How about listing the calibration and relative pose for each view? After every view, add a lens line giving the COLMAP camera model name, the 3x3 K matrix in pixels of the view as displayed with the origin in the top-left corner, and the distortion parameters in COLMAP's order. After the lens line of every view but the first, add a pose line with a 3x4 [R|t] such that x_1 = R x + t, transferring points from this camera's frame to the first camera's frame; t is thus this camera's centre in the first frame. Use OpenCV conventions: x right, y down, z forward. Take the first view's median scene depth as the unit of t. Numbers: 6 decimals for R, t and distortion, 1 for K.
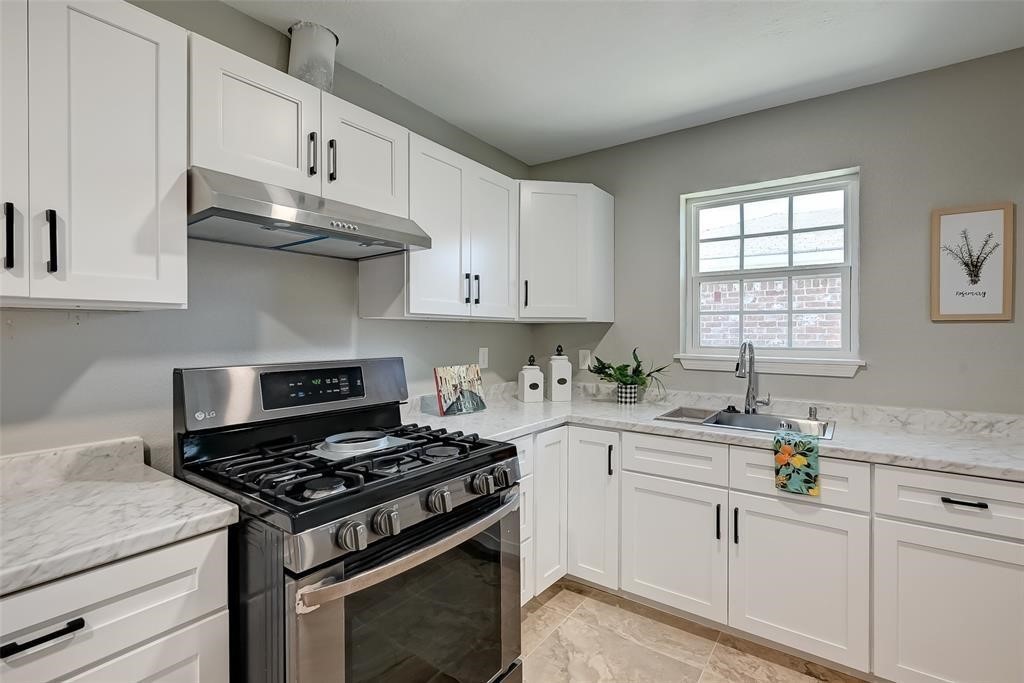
lens RADIAL K [[481.2, 0, 512.0], [0, 481.2, 341.5], [0, 0, 1]] dist [-0.000020, 0.000132]
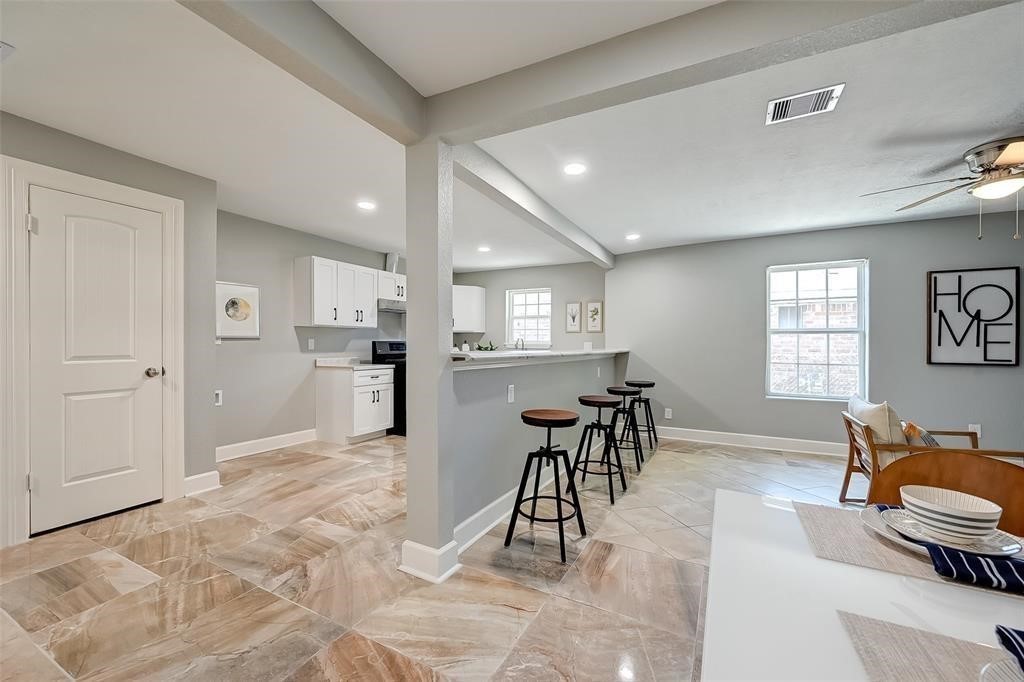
lens RADIAL K [[389.1, 0, 530.2], [0, 389.1, 343.3], [0, 0, 1]] dist [-0.000910, -0.000089]
pose [[0.982536, 0.002243, 0.186057, 0.063777], [0.000554, 0.999888, -0.014978, 0.086133], [-0.186070, 0.014820, 0.982425, -1.910121]]
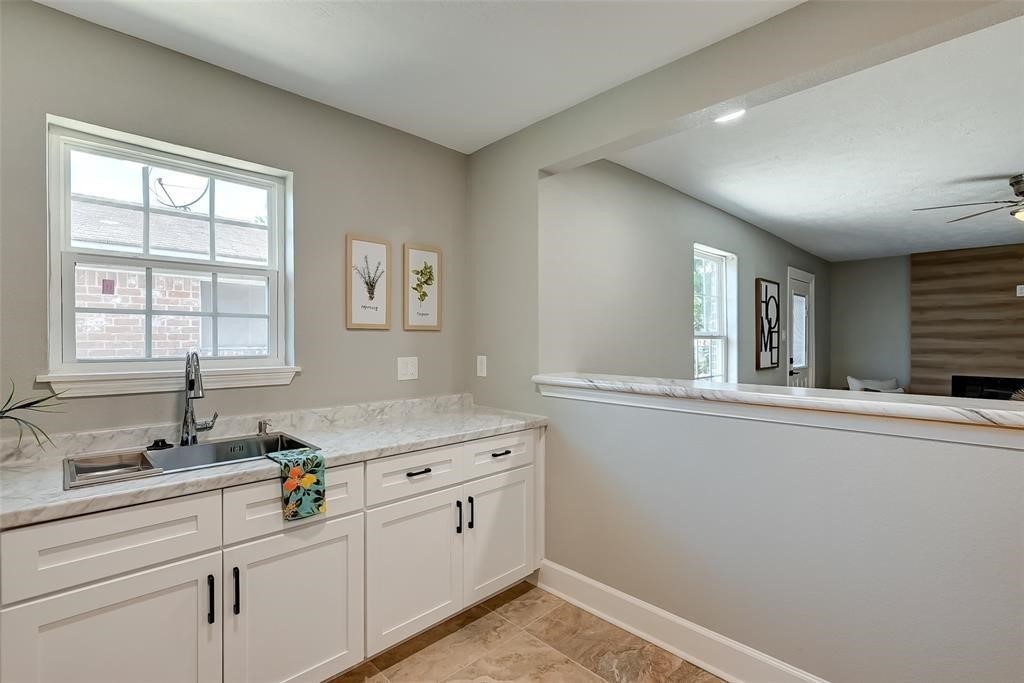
lens RADIAL K [[479.1, 0, 512.0], [0, 479.1, 341.5], [0, 0, 1]] dist [-0.003937, -0.000666]
pose [[0.158100, -0.005028, 0.987410, -0.213311], [0.021121, 0.999775, 0.001709, -0.005578], [-0.987197, 0.020585, 0.158170, 0.443593]]
